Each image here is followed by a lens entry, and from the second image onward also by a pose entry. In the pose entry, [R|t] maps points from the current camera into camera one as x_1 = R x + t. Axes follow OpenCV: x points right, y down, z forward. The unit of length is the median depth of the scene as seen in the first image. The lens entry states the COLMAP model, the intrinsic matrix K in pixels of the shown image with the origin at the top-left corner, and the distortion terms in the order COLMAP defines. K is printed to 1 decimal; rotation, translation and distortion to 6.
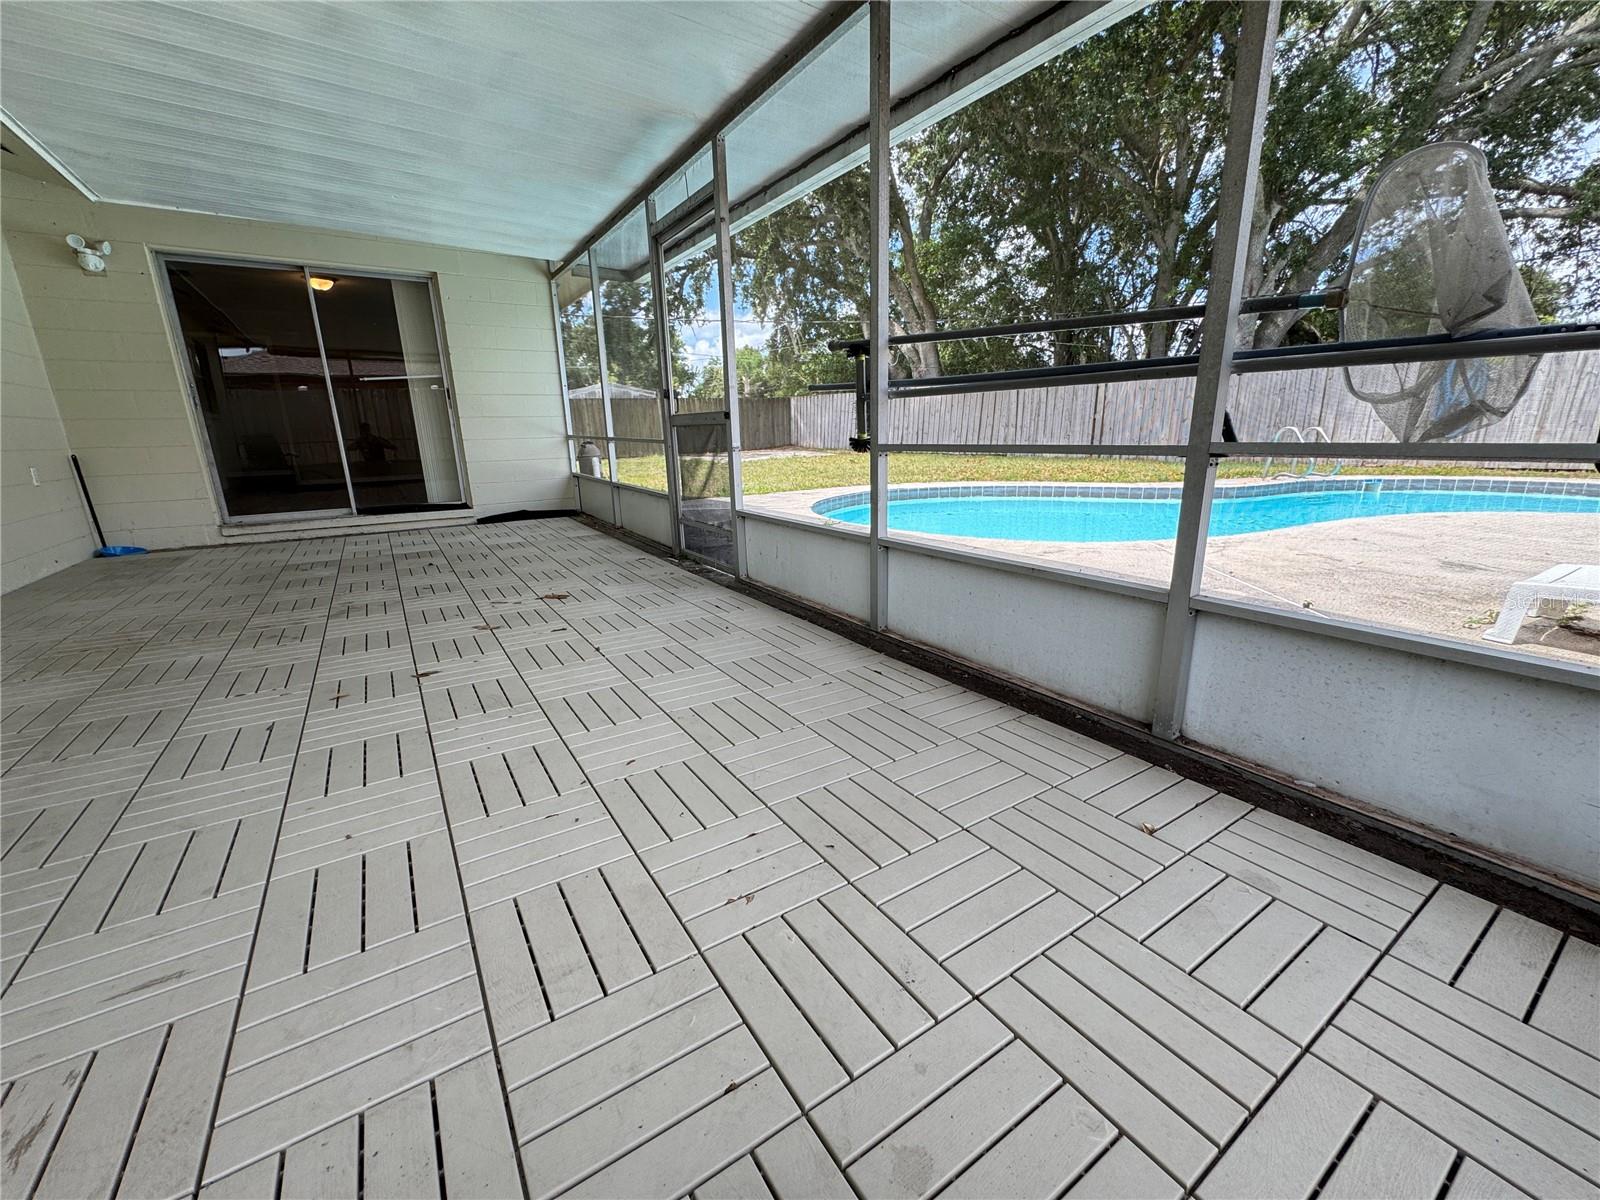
lens RADIAL K [[646.9, 0, 798.2], [0, 646.9, 599.5], [0, 0, 1]] dist [-0.002400, -0.000294]
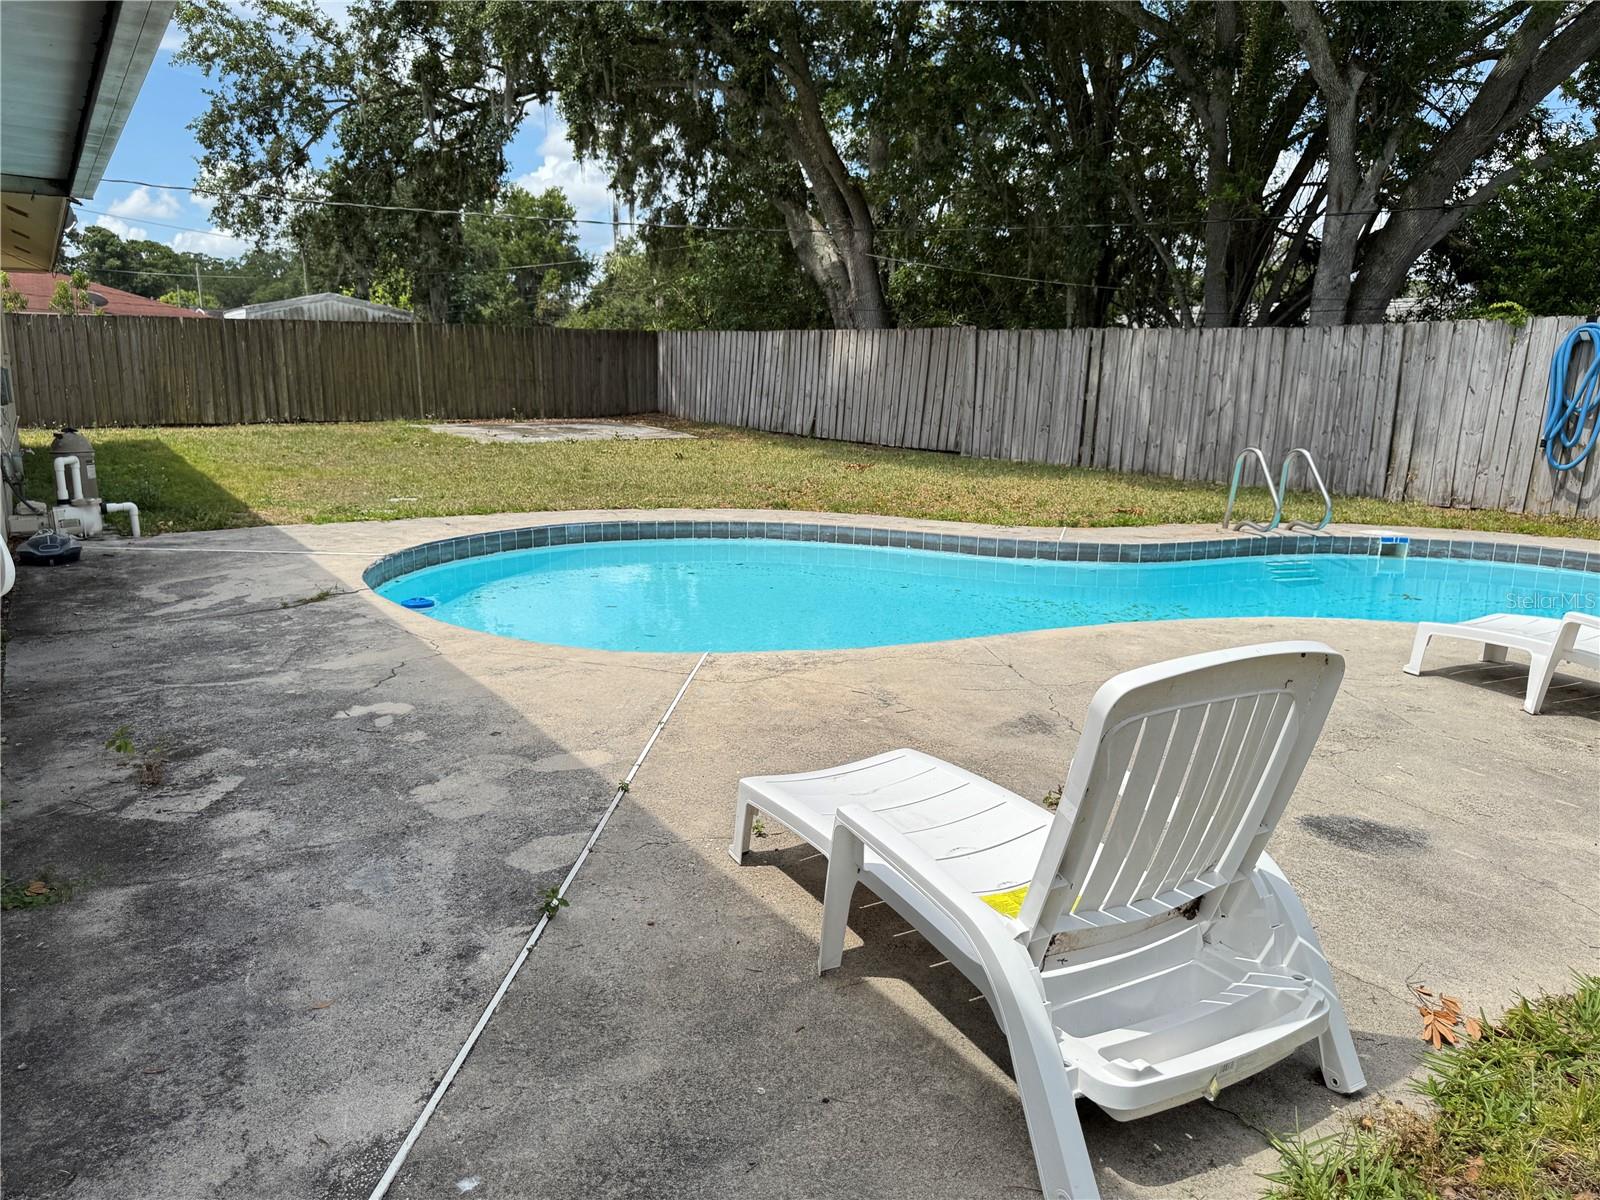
lens RADIAL K [[1129.5, 0, 801.2], [0, 1129.5, 605.2], [0, 0, 1]] dist [0.114352, -0.178625]
pose [[0.999101, 0.041850, 0.006759, 0.306817], [-0.041487, 0.998030, -0.047053, -0.045163], [-0.008715, 0.046731, 0.998870, -0.077895]]
